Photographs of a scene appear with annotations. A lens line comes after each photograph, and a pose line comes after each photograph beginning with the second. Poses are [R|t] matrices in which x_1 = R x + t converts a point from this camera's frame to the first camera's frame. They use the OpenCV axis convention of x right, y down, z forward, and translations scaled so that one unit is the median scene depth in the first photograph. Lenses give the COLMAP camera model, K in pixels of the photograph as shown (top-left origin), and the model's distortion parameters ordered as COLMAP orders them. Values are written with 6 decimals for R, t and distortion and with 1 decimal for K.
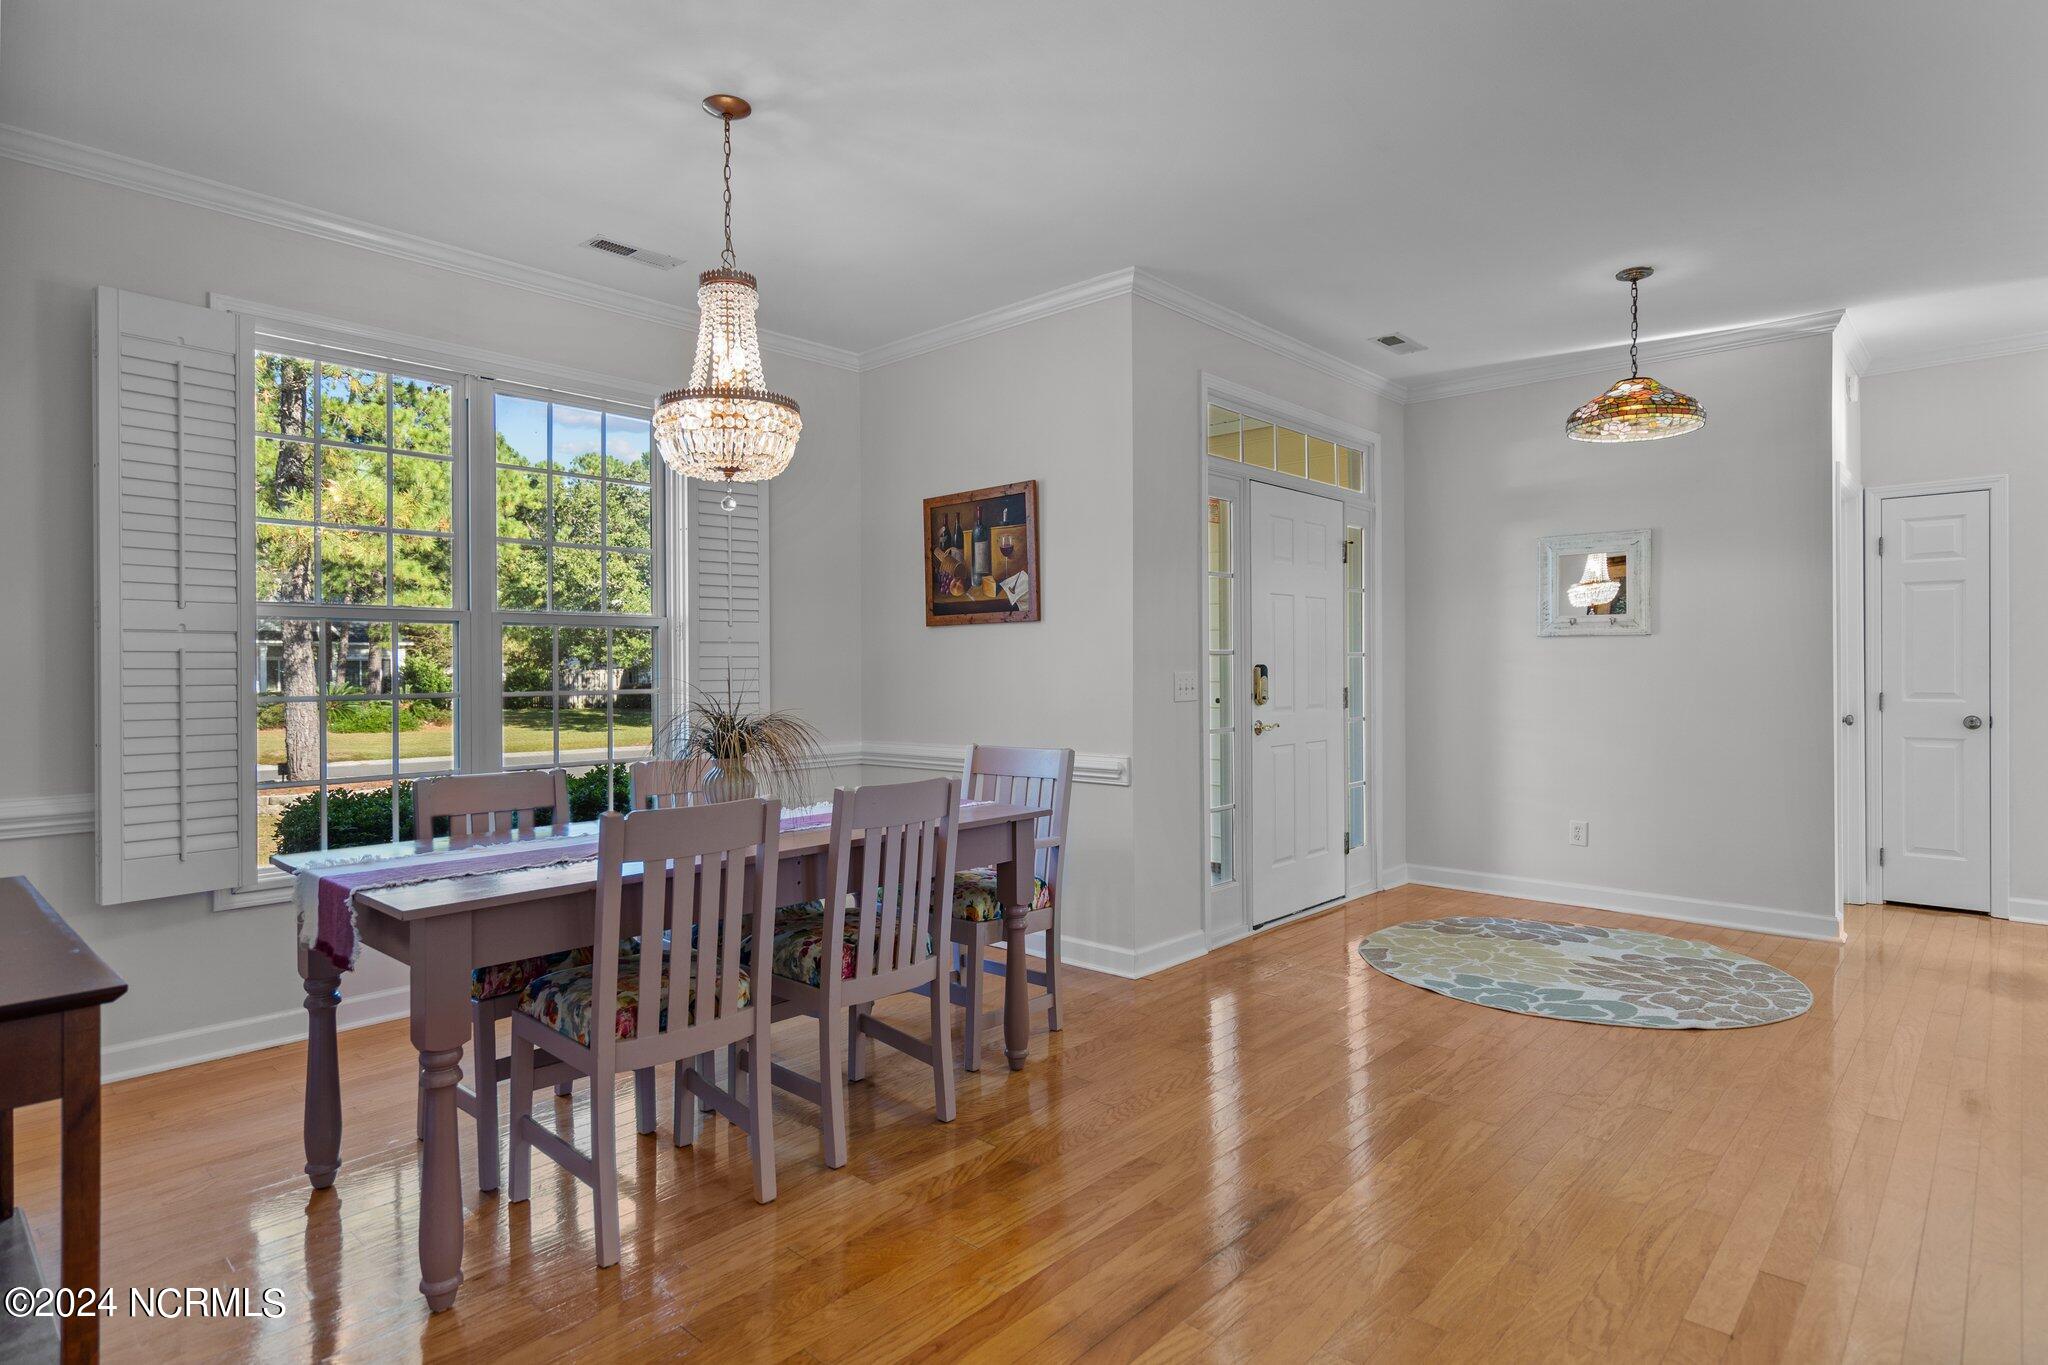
lens RADIAL K [[1078.7, 0, 1016.2], [0, 1078.7, 676.5], [0, 0, 1]] dist [0.001266, 0.000582]
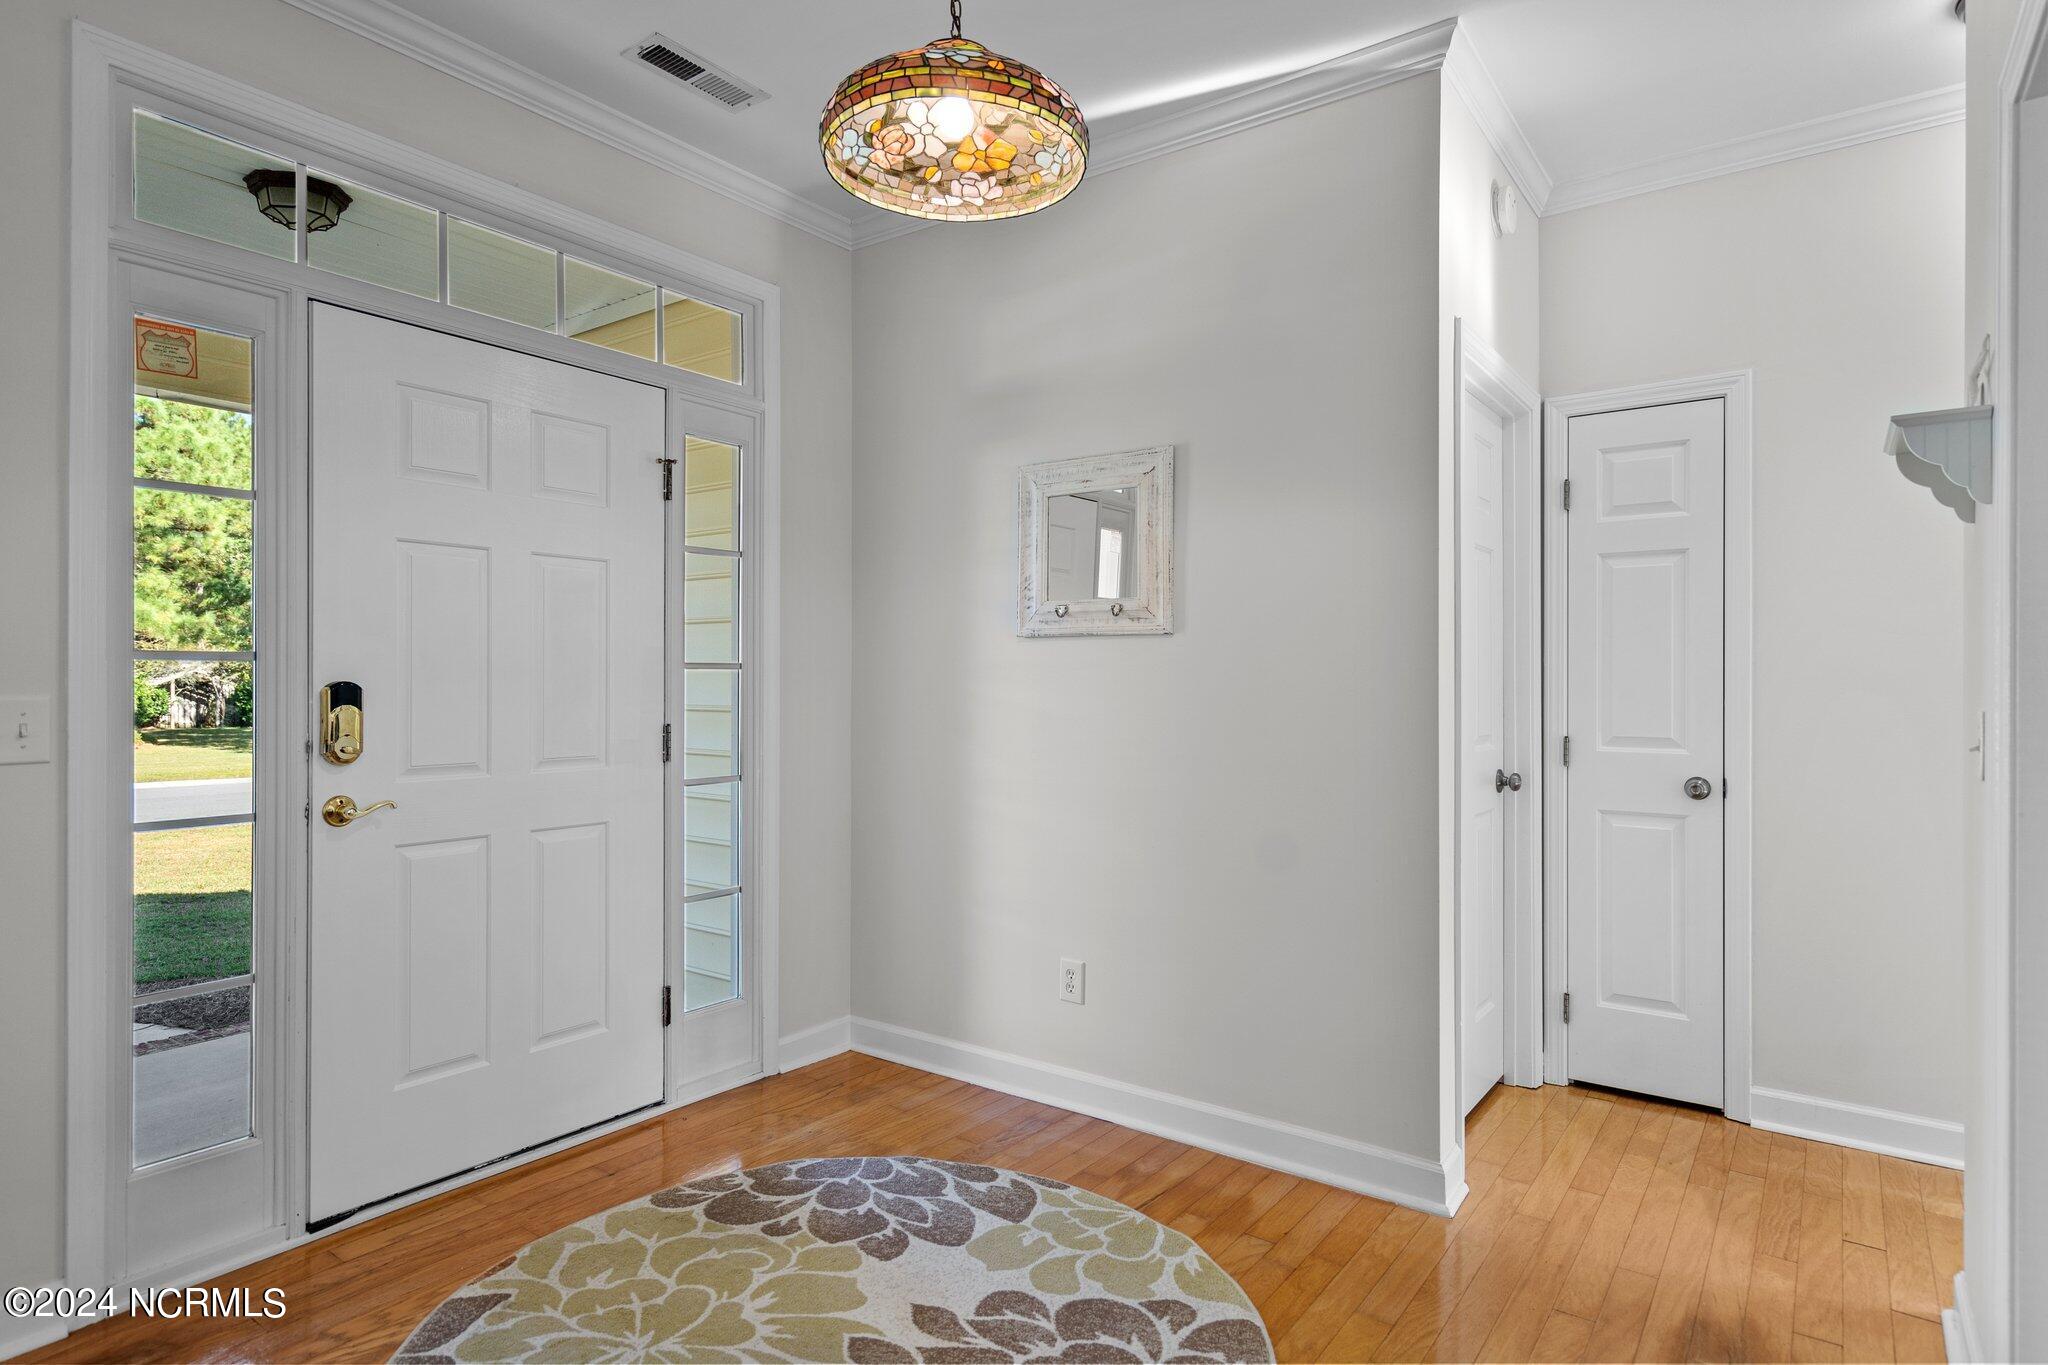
lens RADIAL K [[1111.6, 0, 1025.3], [0, 1111.6, 687.0], [0, 0, 1]] dist [0.006009, 0.001472]
pose [[0.992872, 0.007118, 0.118974, 0.461571], [-0.006566, 0.999966, -0.005030, -0.007971], [-0.119006, 0.004213, 0.992885, 0.451600]]
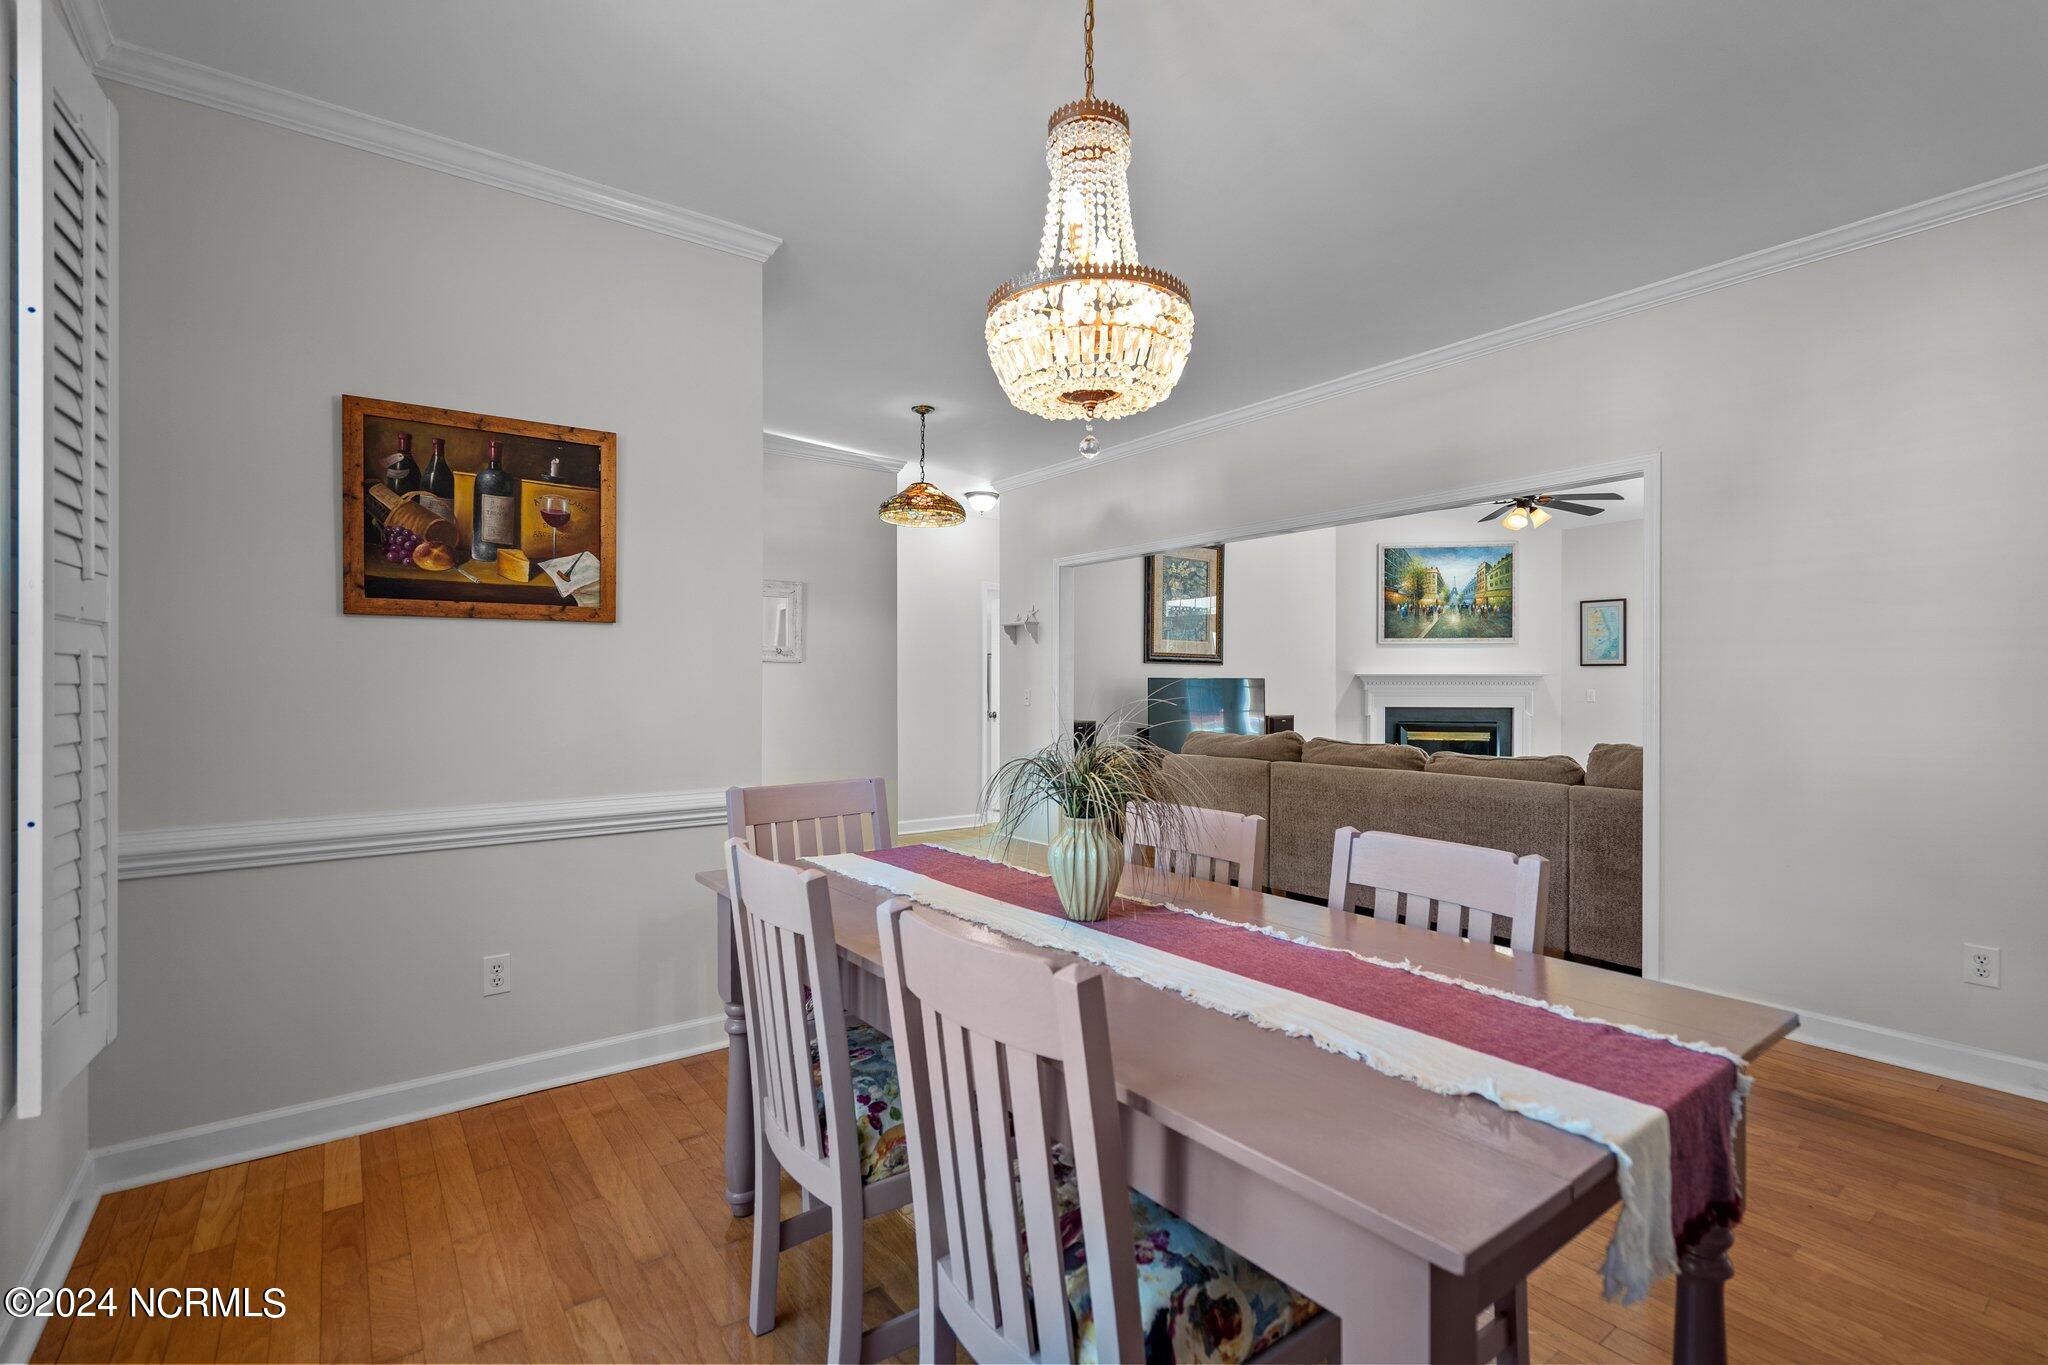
lens RADIAL K [[939.3, 0, 1020.2], [0, 939.3, 685.0], [0, 0, 1]] dist [-0.001769, 0.000597]
pose [[0.181993, 0.004734, 0.983288, -0.513981], [0.005893, 0.999965, -0.005905, -0.002943], [-0.983282, 0.006870, 0.181958, 0.549966]]
